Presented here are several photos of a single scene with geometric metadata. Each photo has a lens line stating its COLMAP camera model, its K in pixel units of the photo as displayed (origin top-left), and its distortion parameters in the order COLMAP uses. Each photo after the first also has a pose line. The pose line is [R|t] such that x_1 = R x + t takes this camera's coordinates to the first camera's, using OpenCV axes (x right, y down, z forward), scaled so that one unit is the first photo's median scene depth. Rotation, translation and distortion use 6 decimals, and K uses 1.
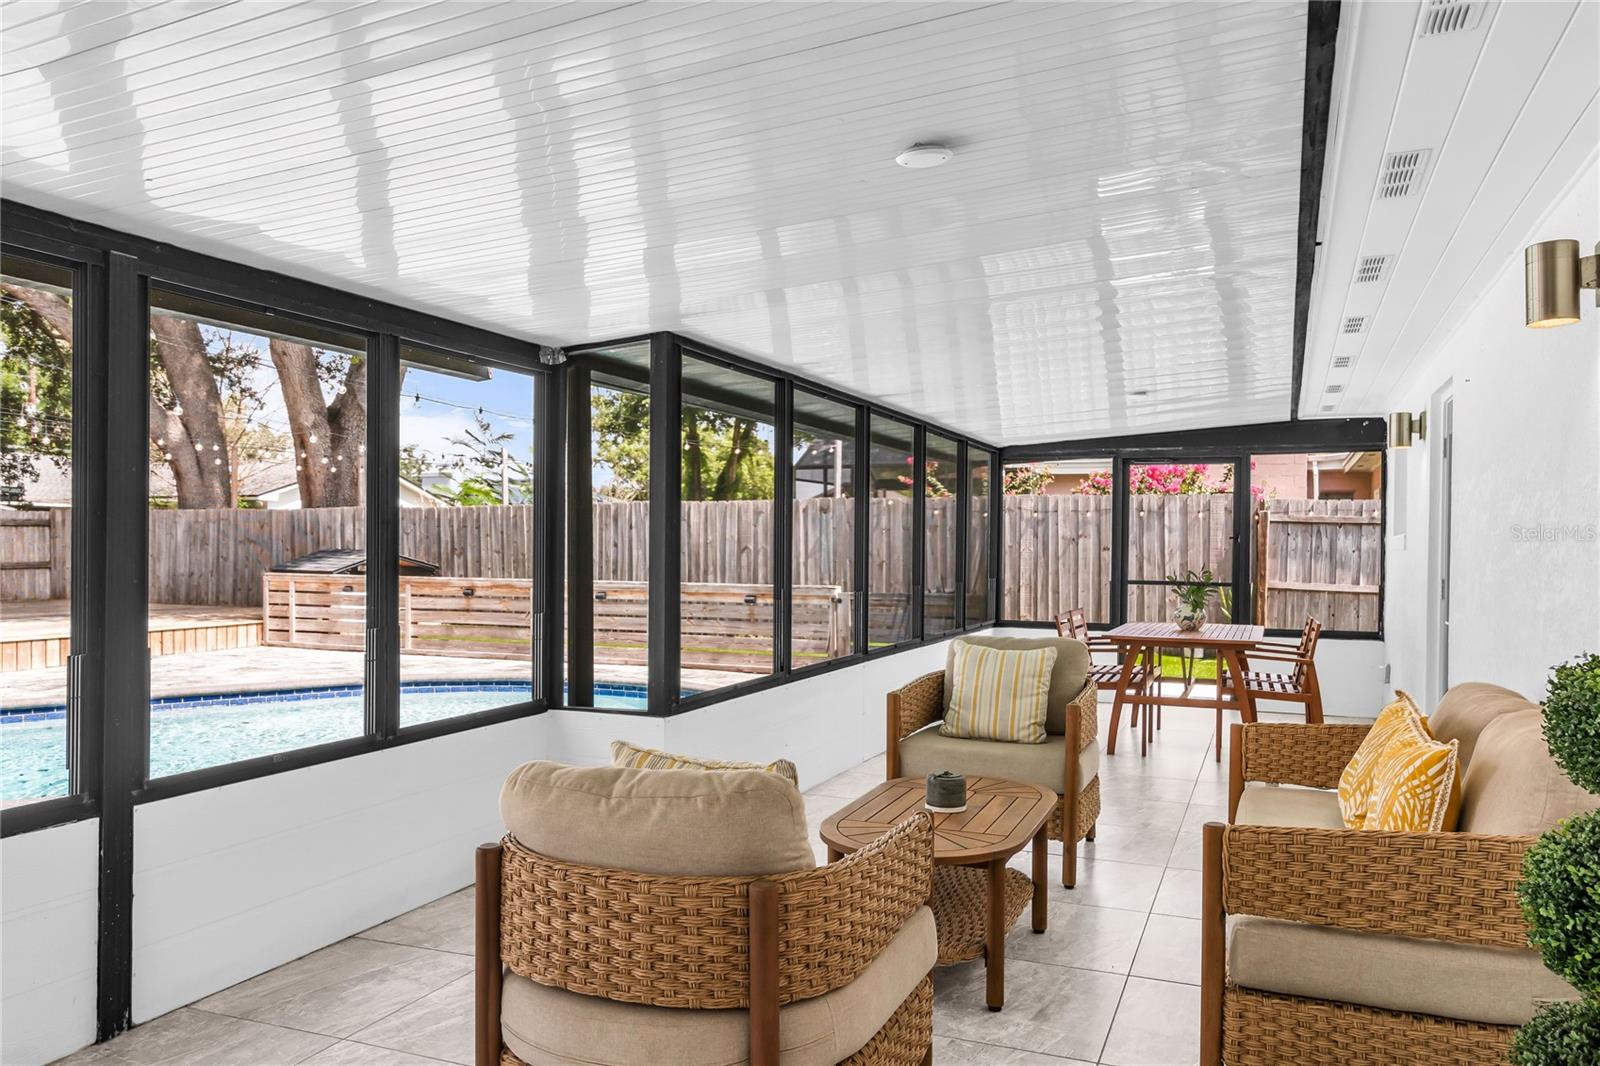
lens RADIAL K [[1134.1, 0, 842.0], [0, 1134.1, 545.8], [0, 0, 1]] dist [0.006412, -0.005033]
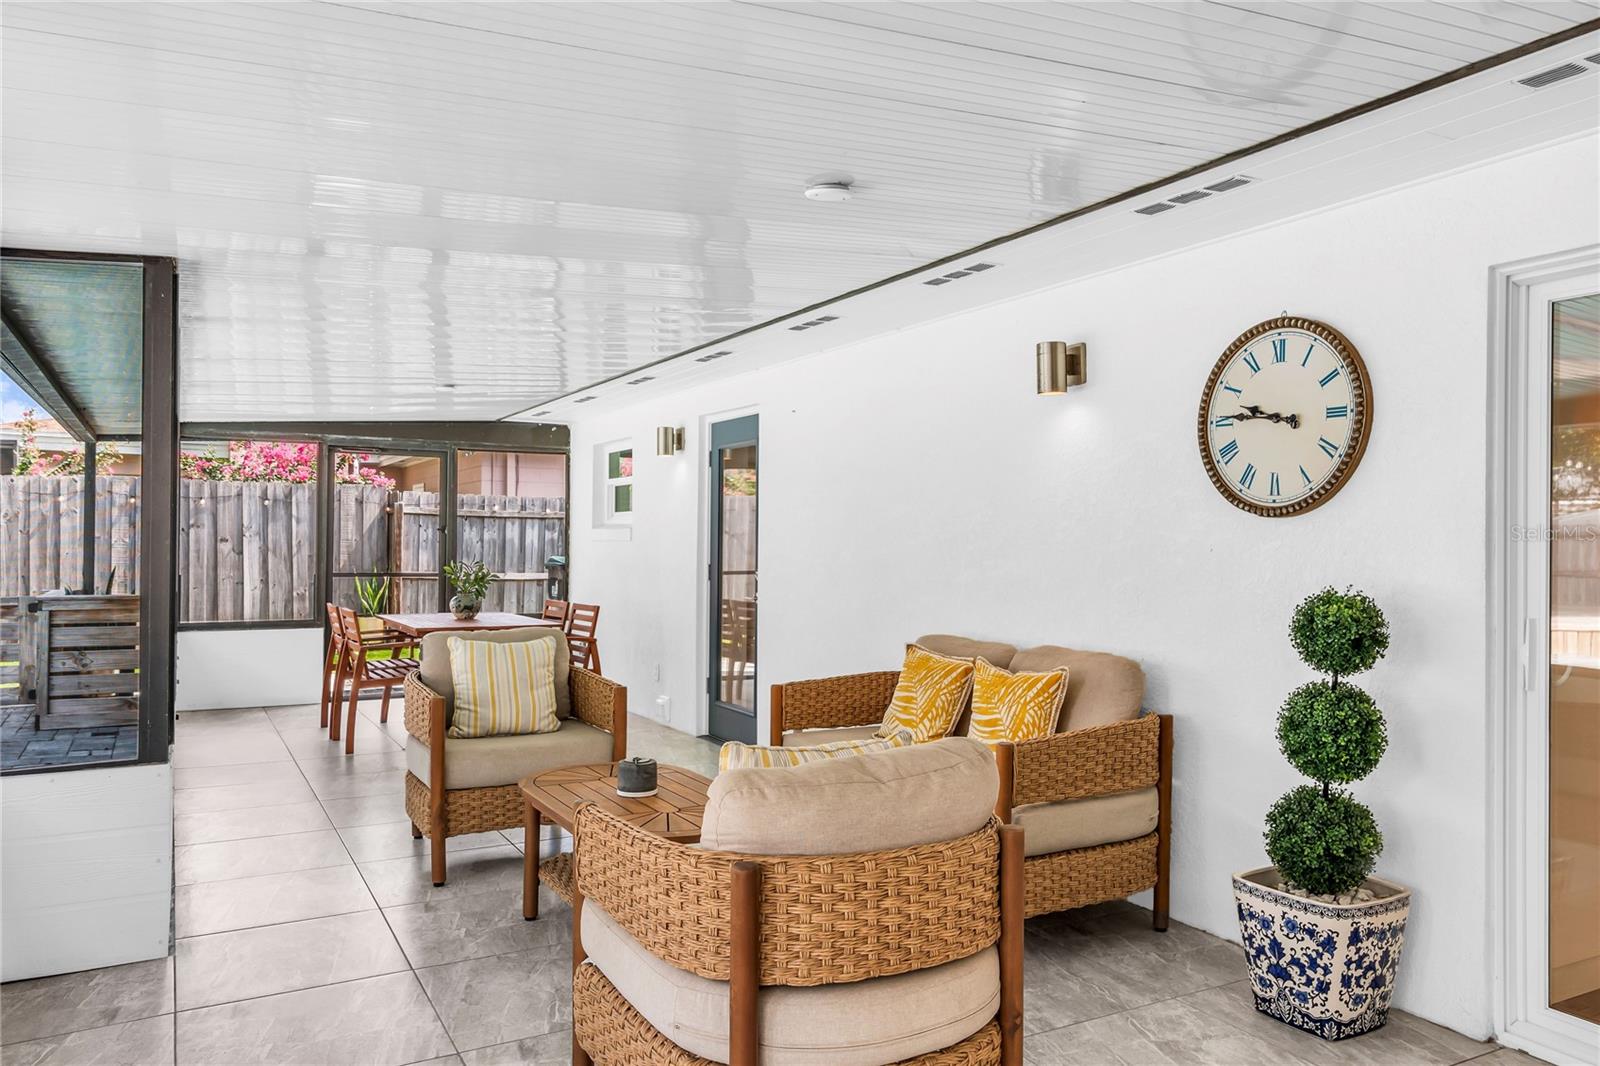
lens RADIAL K [[1134.1, 0, 798.0], [0, 1134.1, 526.3], [0, 0, 1]] dist [0.006412, -0.005033]
pose [[0.619843, 0.007838, 0.784687, -0.261787], [-0.001021, 0.999957, -0.009182, -0.000637], [-0.784725, 0.004891, 0.619825, 0.102534]]
